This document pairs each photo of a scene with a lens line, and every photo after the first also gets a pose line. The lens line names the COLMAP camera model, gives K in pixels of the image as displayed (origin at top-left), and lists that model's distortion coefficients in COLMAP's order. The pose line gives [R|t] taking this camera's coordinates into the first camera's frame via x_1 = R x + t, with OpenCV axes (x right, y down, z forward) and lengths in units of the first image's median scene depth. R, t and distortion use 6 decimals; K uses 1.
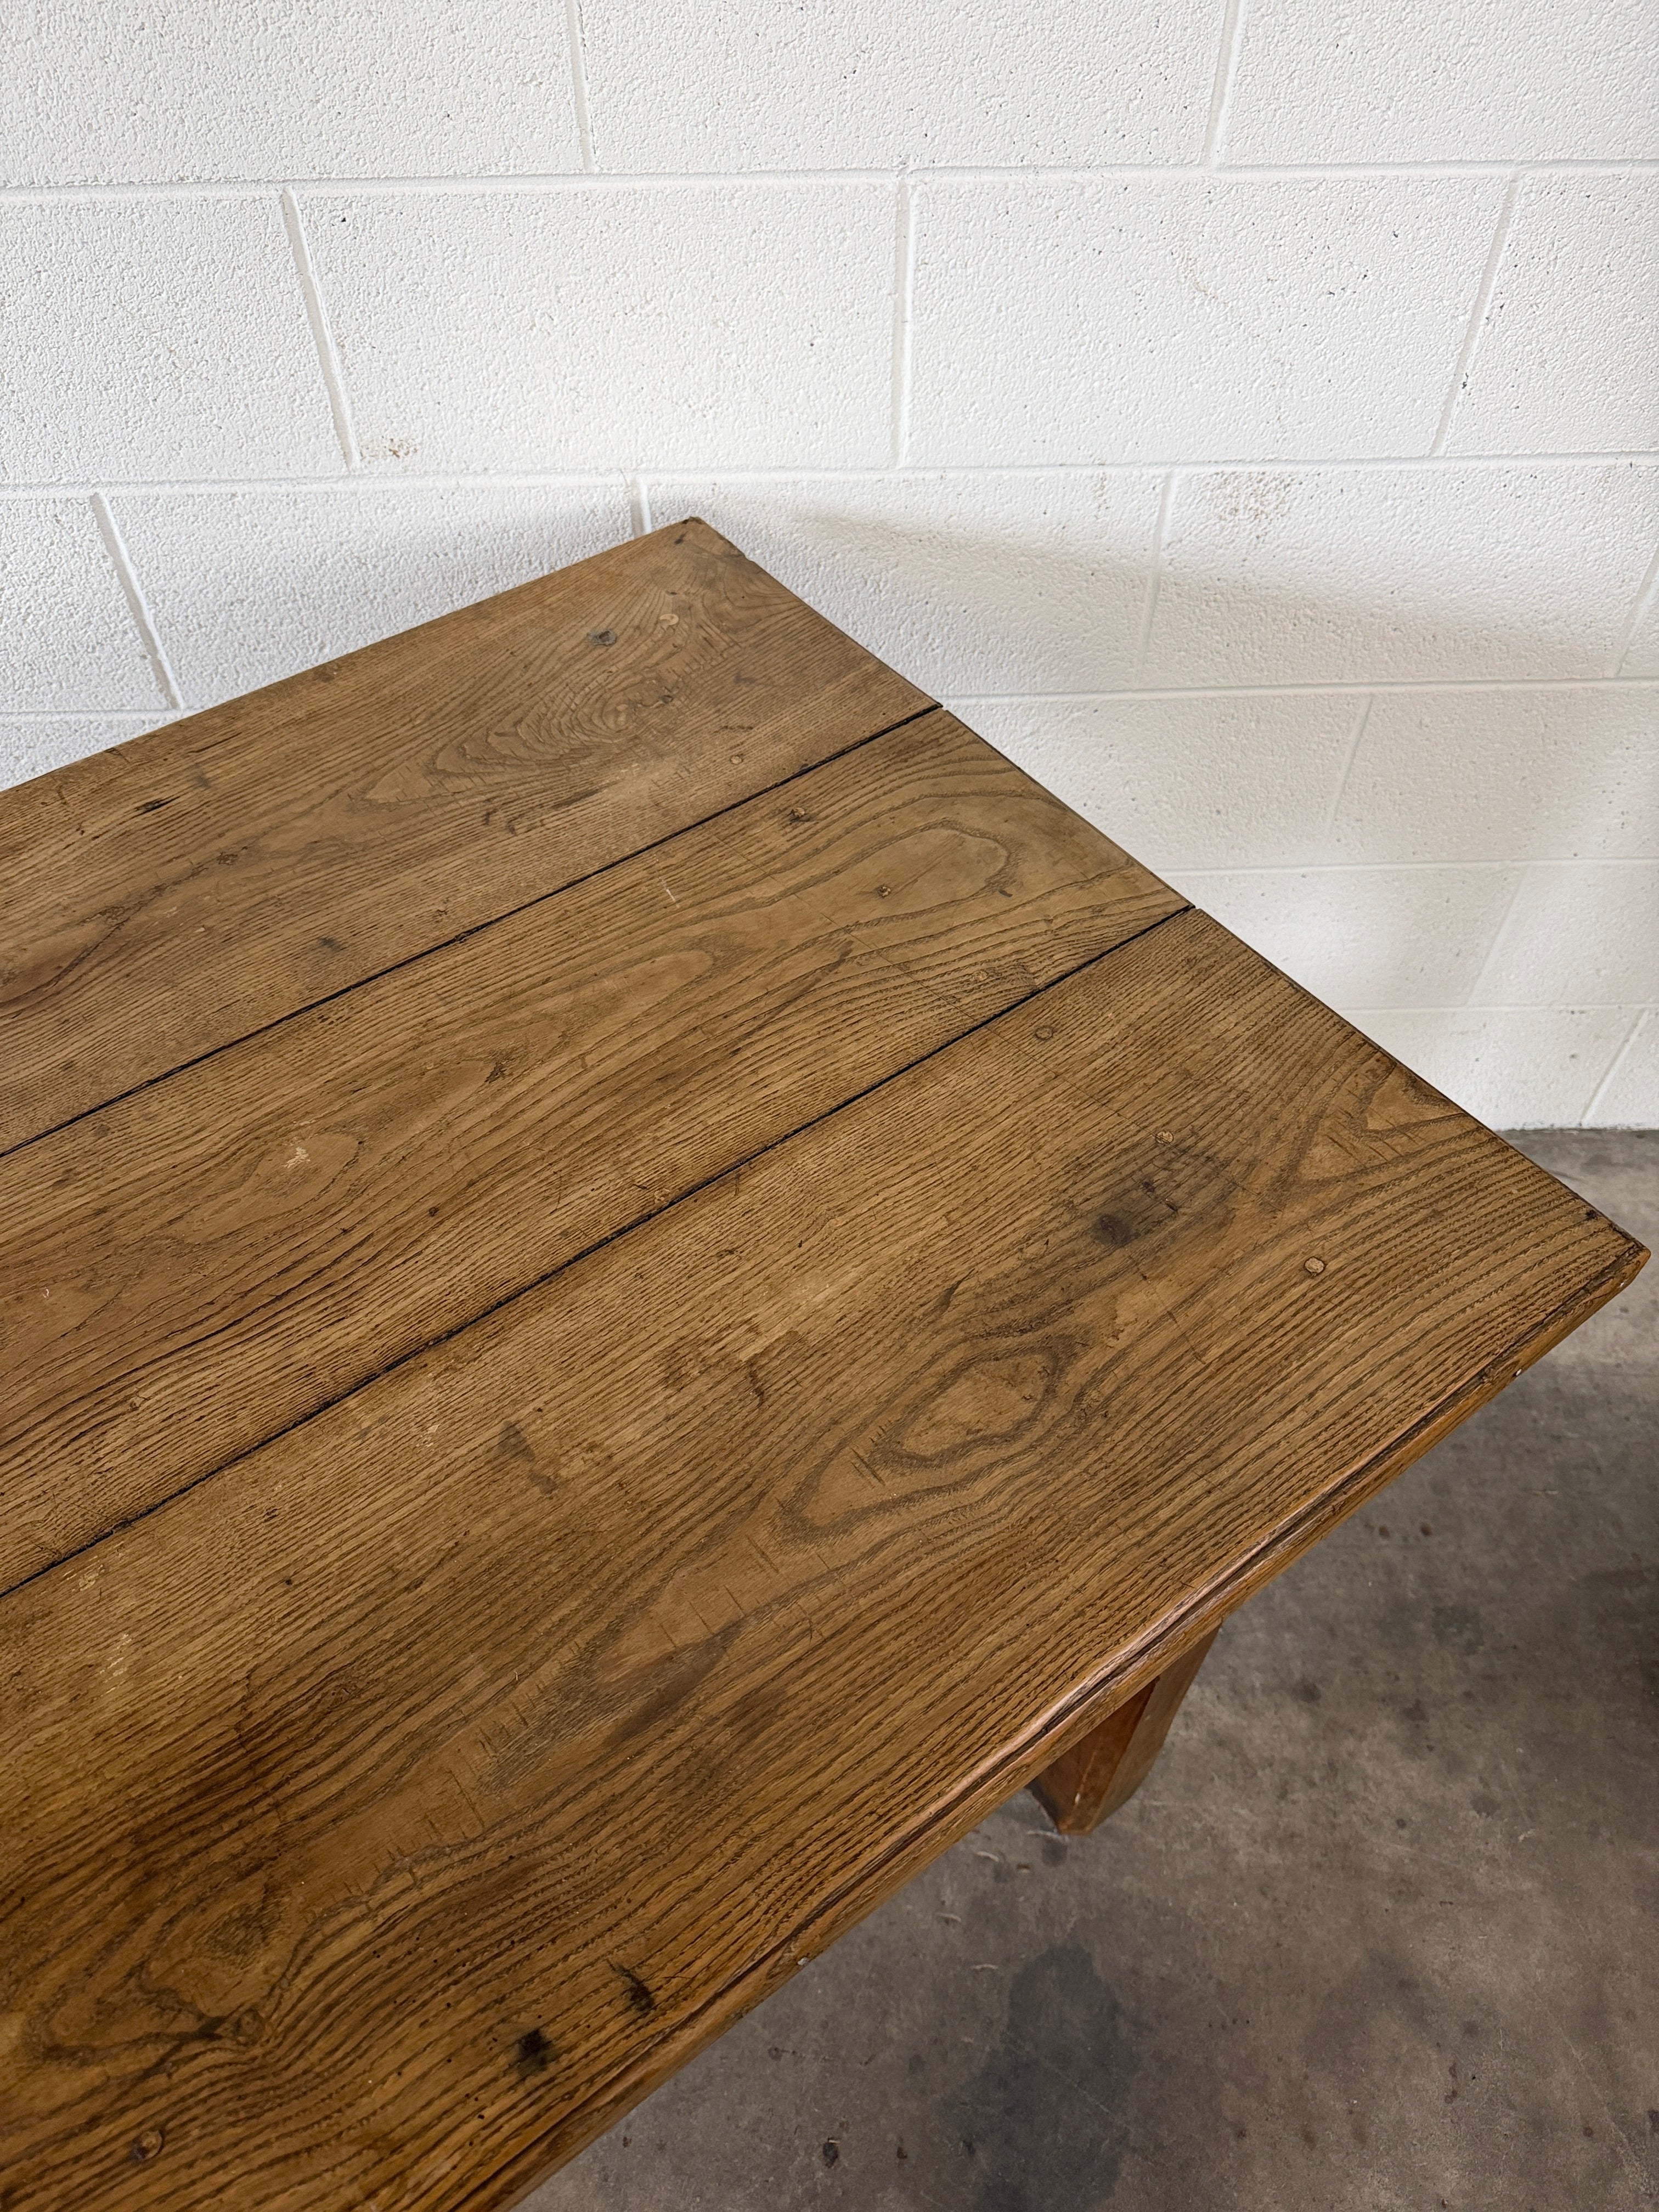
lens RADIAL K [[1566.6, 0, 817.7], [0, 1566.6, 1102.9], [0, 0, 1]] dist [0.110020, -0.161690]
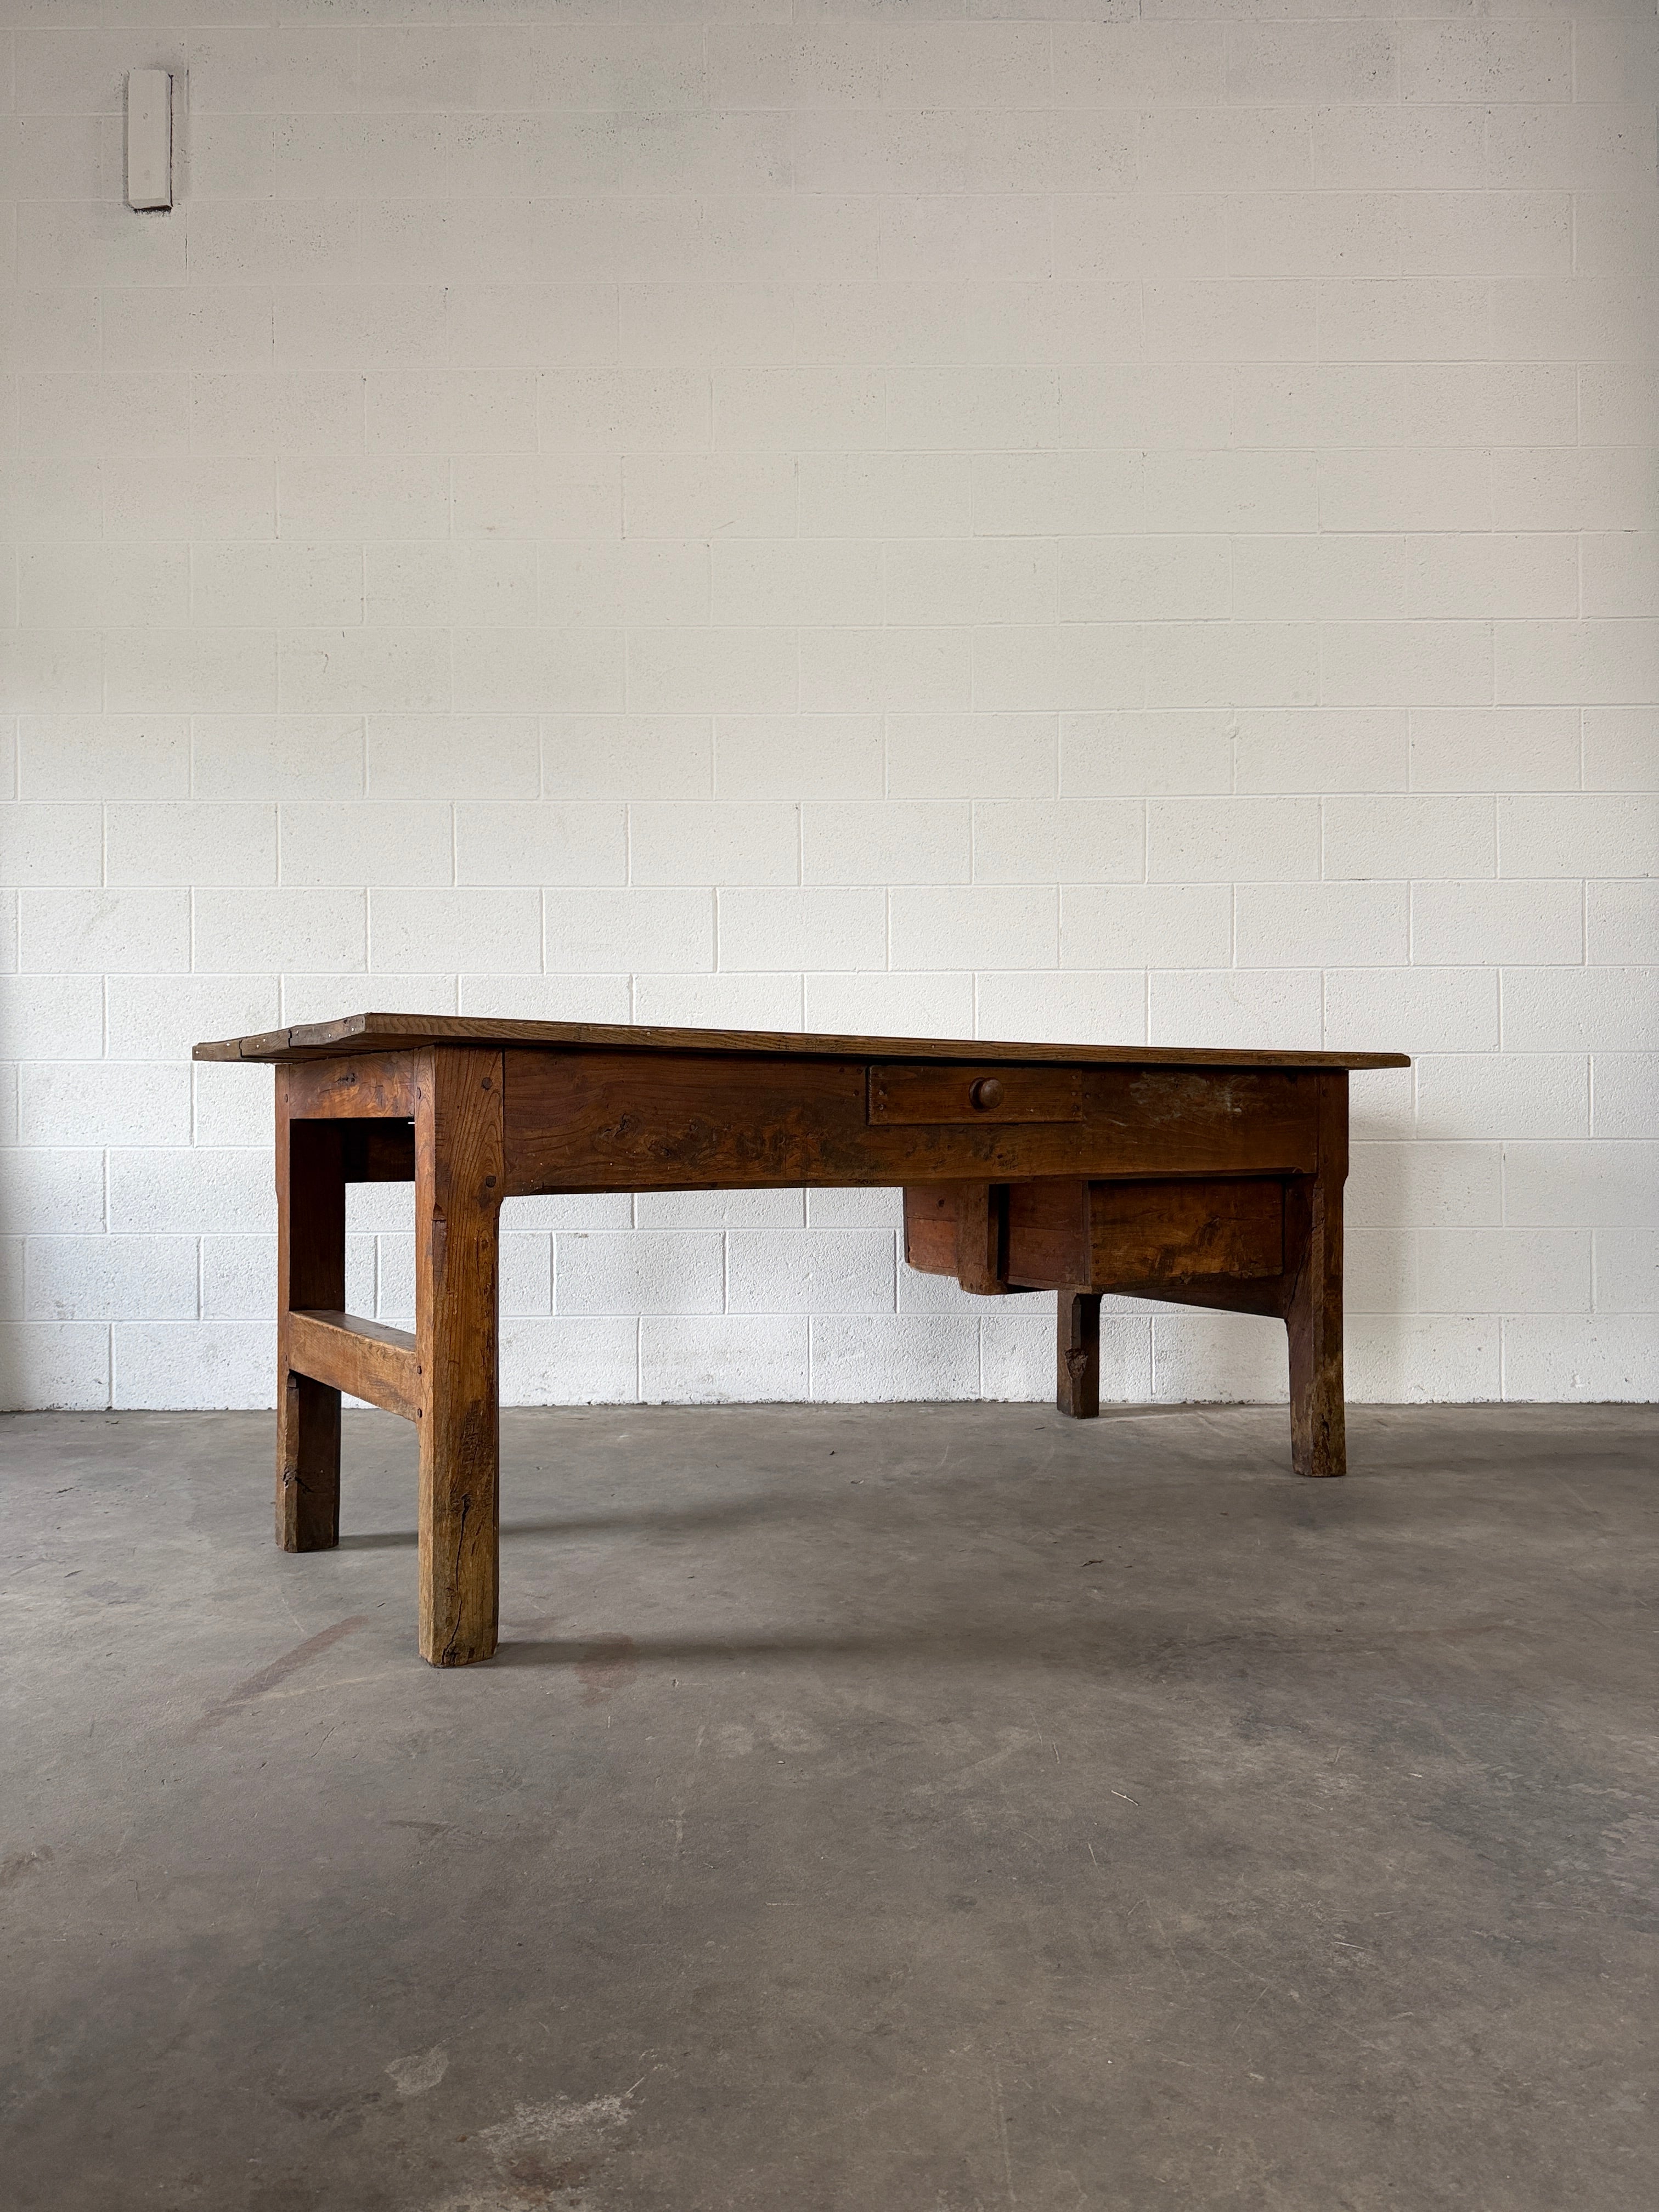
lens RADIAL K [[1555.1, 0, 820.8], [0, 1555.1, 1106.9], [0, 0, 1]] dist [0.092831, -0.106243]
pose [[0.999728, 0.003290, -0.023086, -0.614003], [-0.019897, 0.636607, -0.770932, 2.405910], [0.012160, 0.771181, 0.636499, -1.036840]]
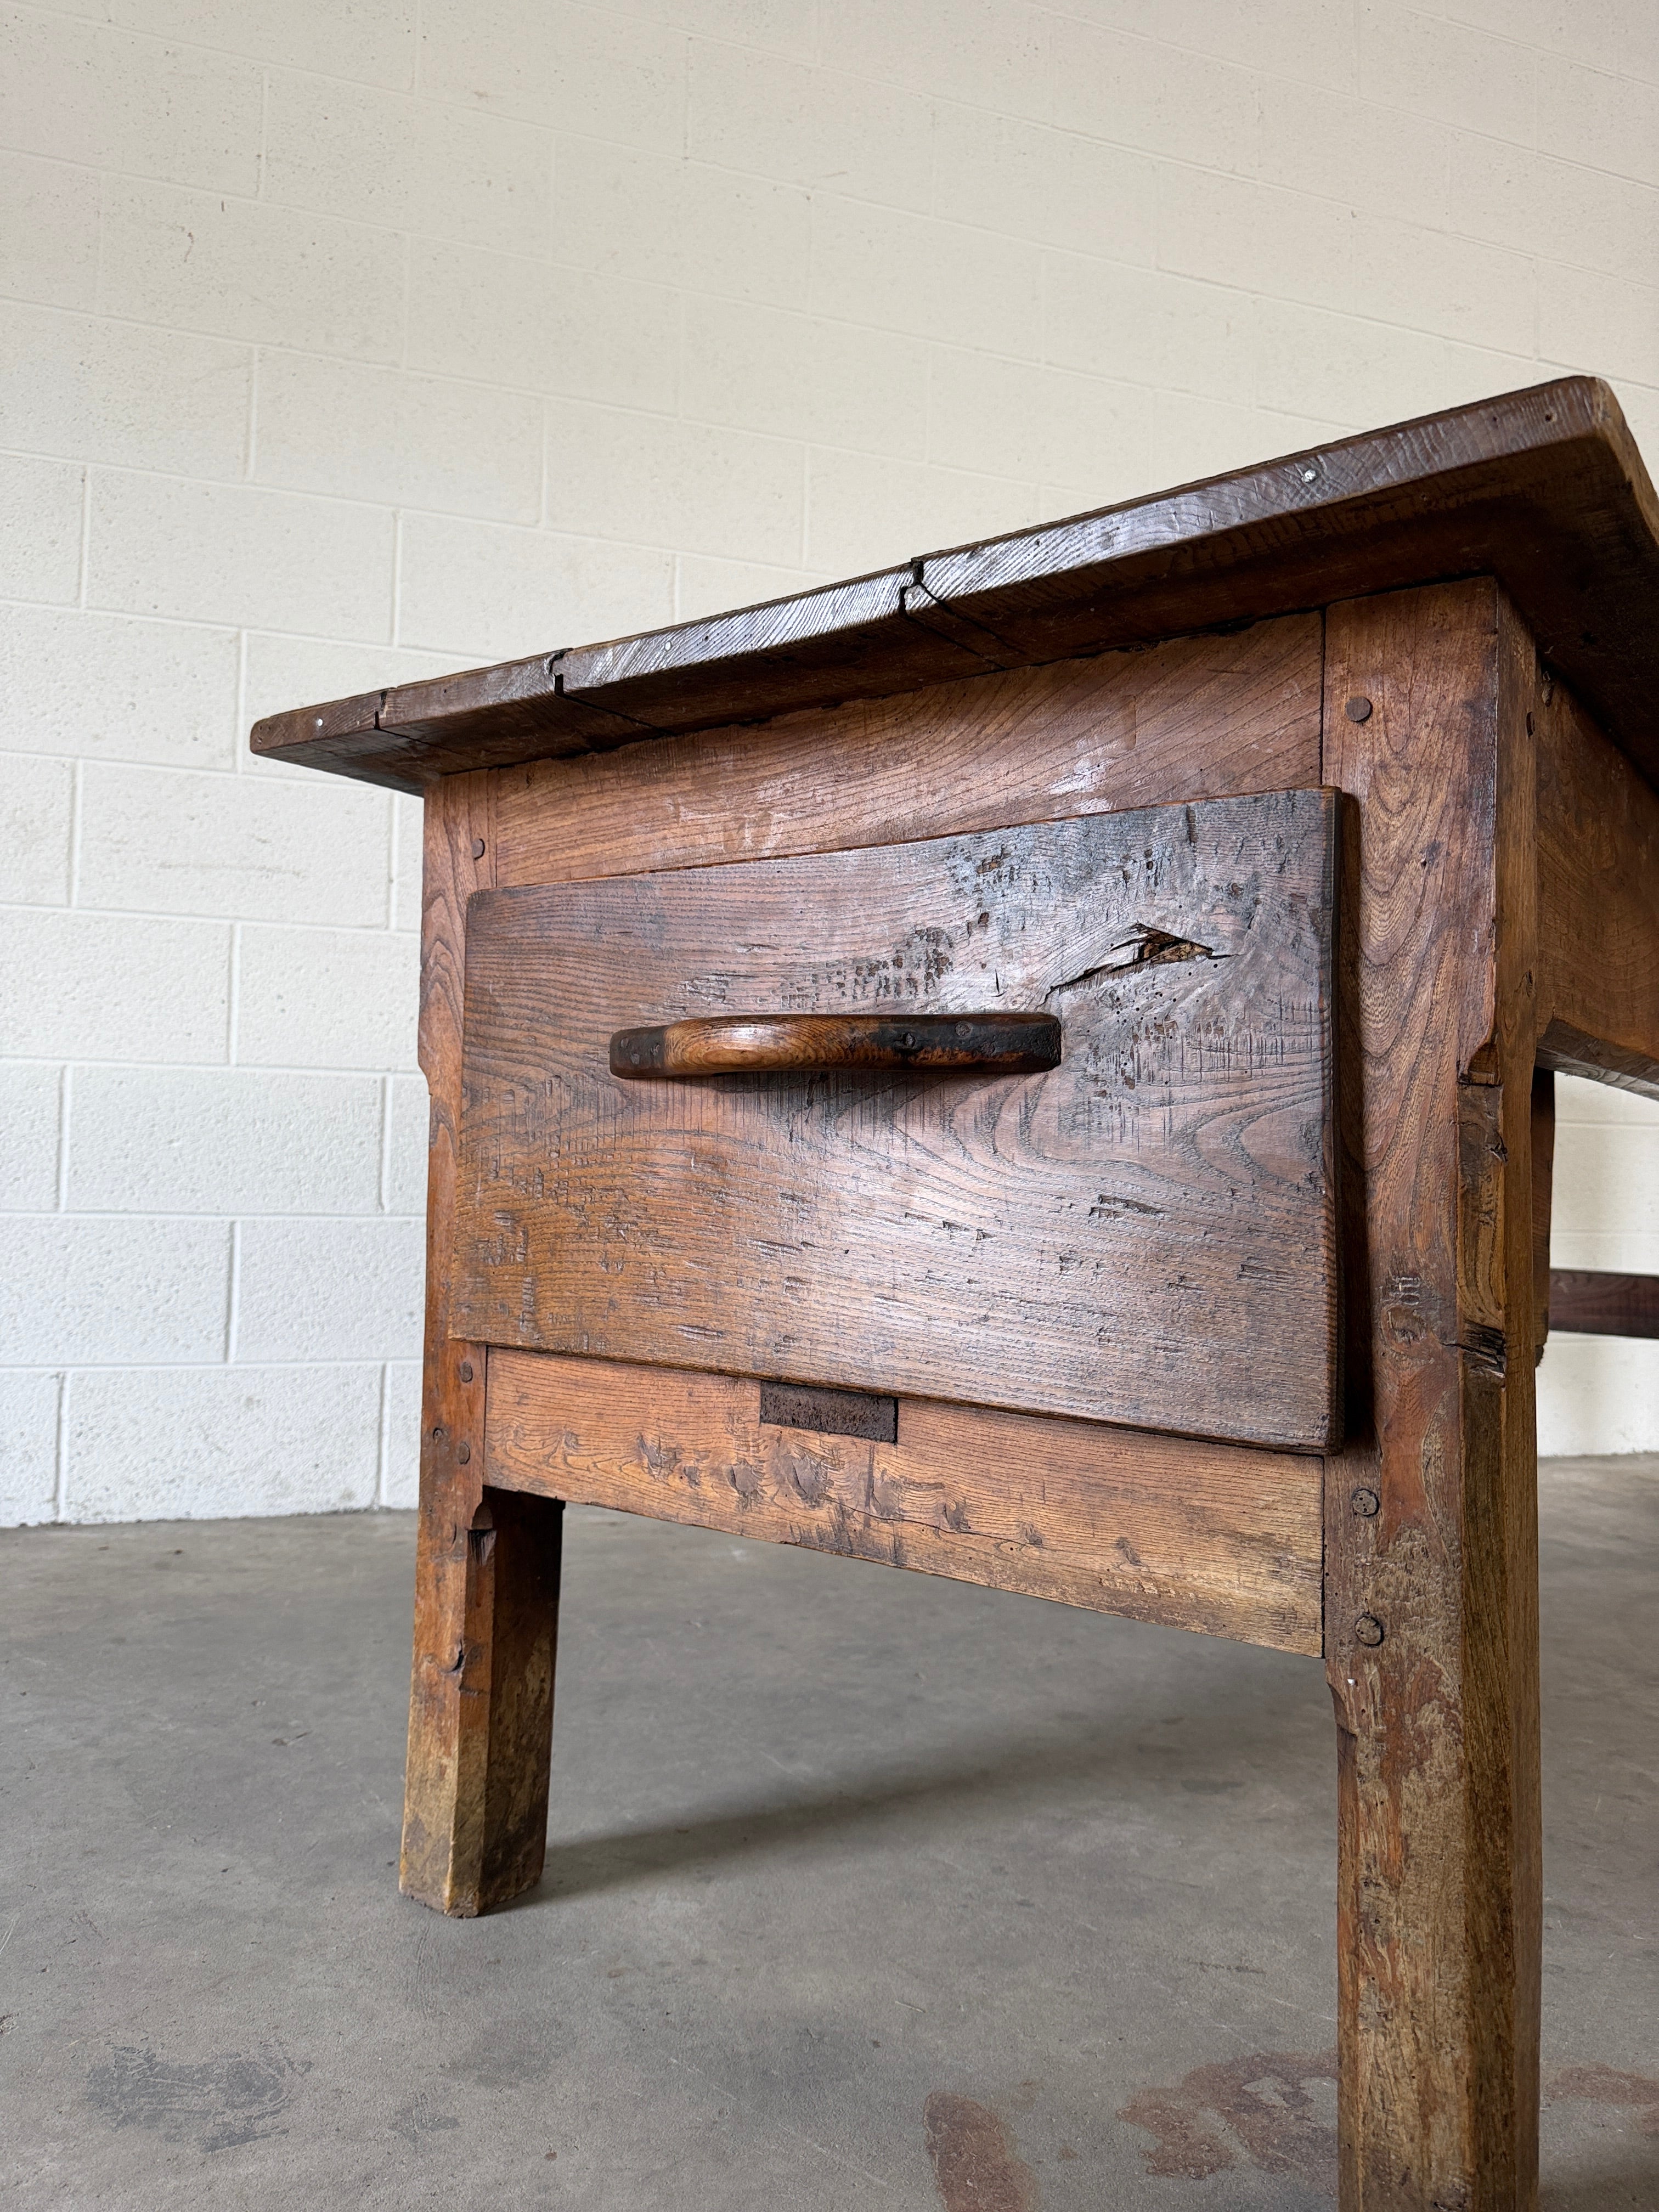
lens RADIAL K [[1597.3, 0, 833.8], [0, 1597.3, 1102.5], [0, 0, 1]] dist [-0.002866, -0.014612]
pose [[0.948901, 0.045550, 0.312268, -1.631148], [0.219496, 0.615690, -0.756801, 1.520218], [-0.226732, 0.786671, 0.574231, -0.049913]]
